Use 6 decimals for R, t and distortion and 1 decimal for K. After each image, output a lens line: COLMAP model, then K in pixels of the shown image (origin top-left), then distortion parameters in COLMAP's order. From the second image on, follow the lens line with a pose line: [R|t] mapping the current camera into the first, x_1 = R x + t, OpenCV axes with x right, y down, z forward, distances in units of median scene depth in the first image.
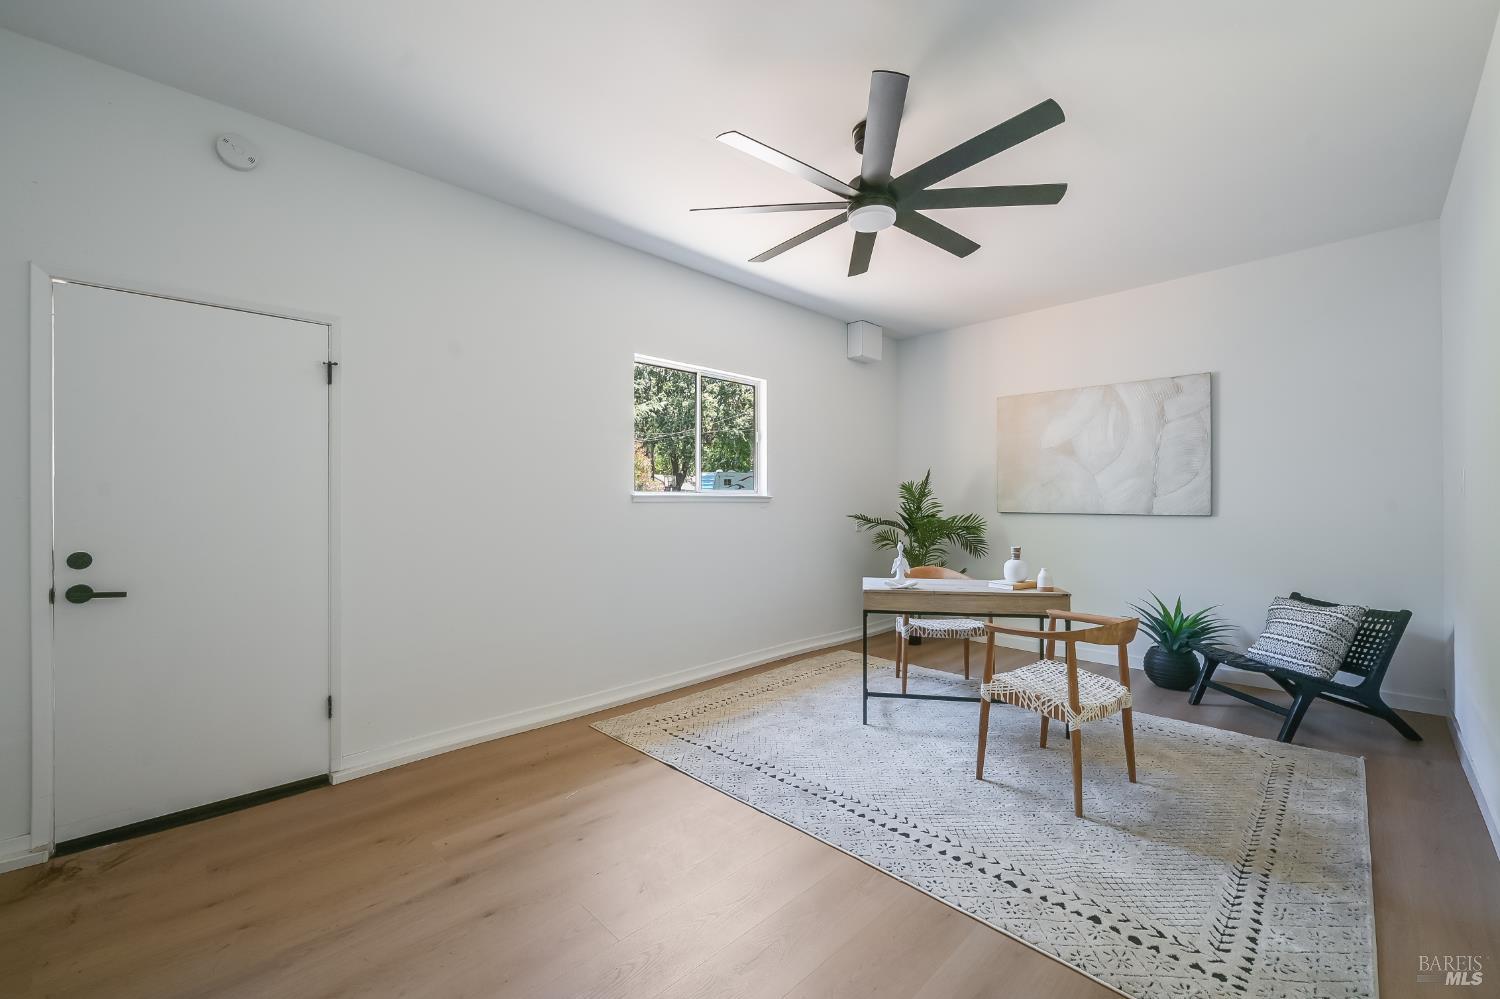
lens RADIAL K [[600.5, 0, 750.7], [0, 600.5, 499.0], [0, 0, 1]] dist [0.000552, -0.000141]
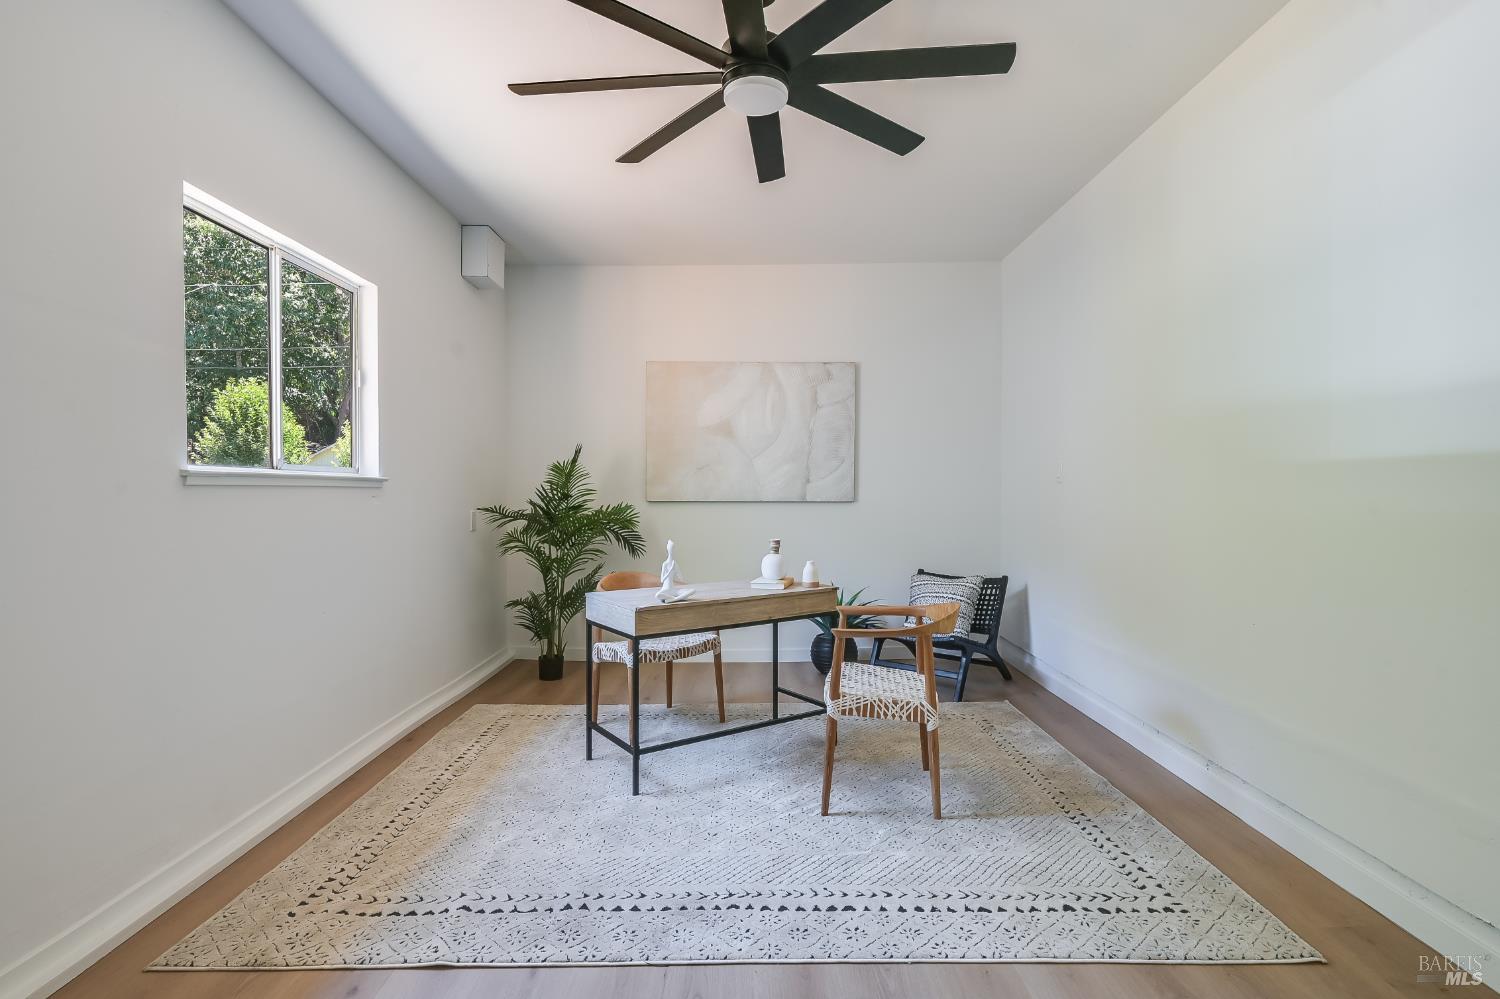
lens RADIAL K [[753.5, 0, 749.4], [0, 753.5, 500.5], [0, 0, 1]] dist [-0.000570, -0.000638]
pose [[0.703371, -0.008904, 0.710768, -0.337193], [-0.002209, 0.999889, 0.014711, 0.008538], [-0.710820, -0.011917, 0.703273, 0.261335]]
